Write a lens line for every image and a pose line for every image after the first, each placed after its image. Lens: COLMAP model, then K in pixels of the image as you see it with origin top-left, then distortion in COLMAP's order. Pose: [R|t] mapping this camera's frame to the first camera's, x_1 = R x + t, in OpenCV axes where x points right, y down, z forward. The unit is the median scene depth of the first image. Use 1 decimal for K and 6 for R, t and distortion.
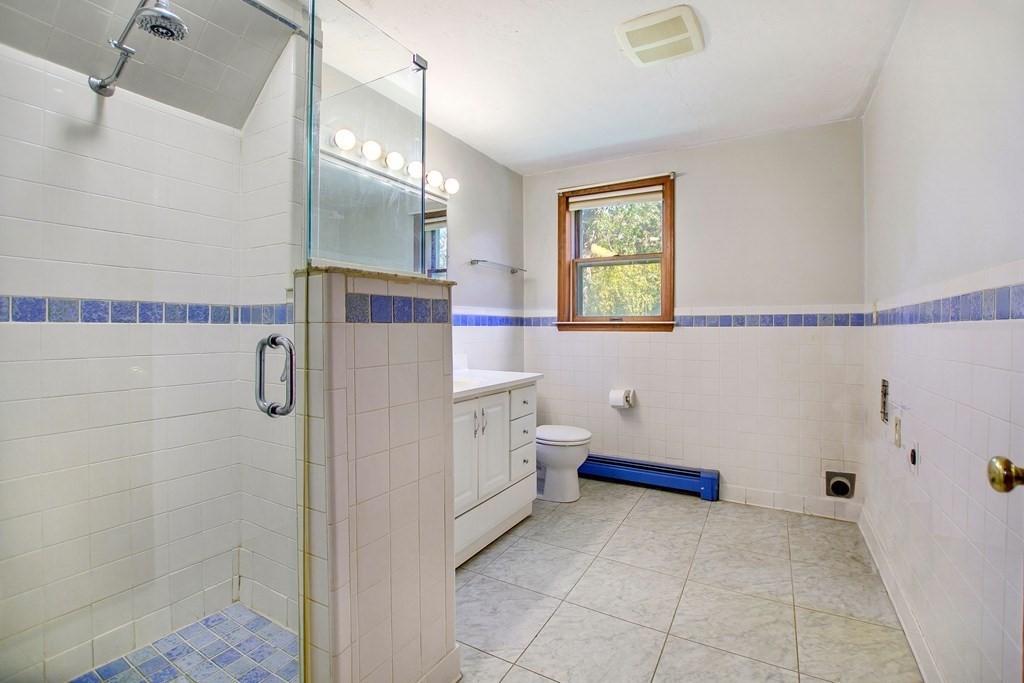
lens RADIAL K [[466.1, 0, 510.8], [0, 466.1, 343.7], [0, 0, 1]] dist [-0.031094, 0.000684]
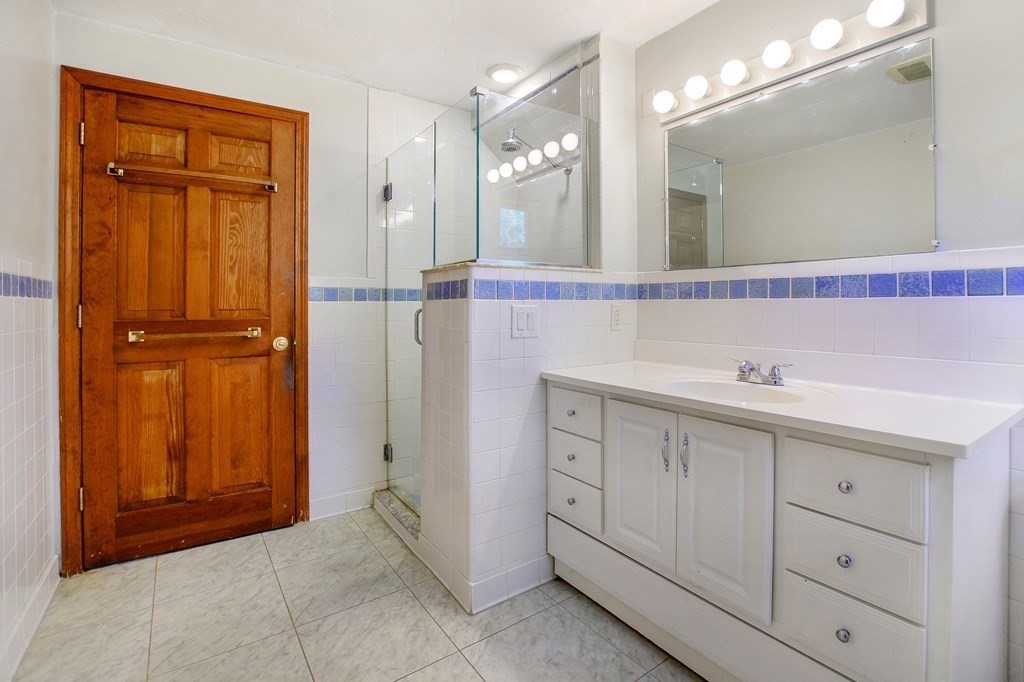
lens RADIAL K [[479.3, 0, 511.9], [0, 479.3, 305.3], [0, 0, 1]] dist [-0.029015, 0.000170]
pose [[-0.436823, 0.005868, -0.899528, 0.819768], [-0.026192, 0.999472, 0.019239, -0.048753], [0.899166, 0.031964, -0.436439, 1.461647]]
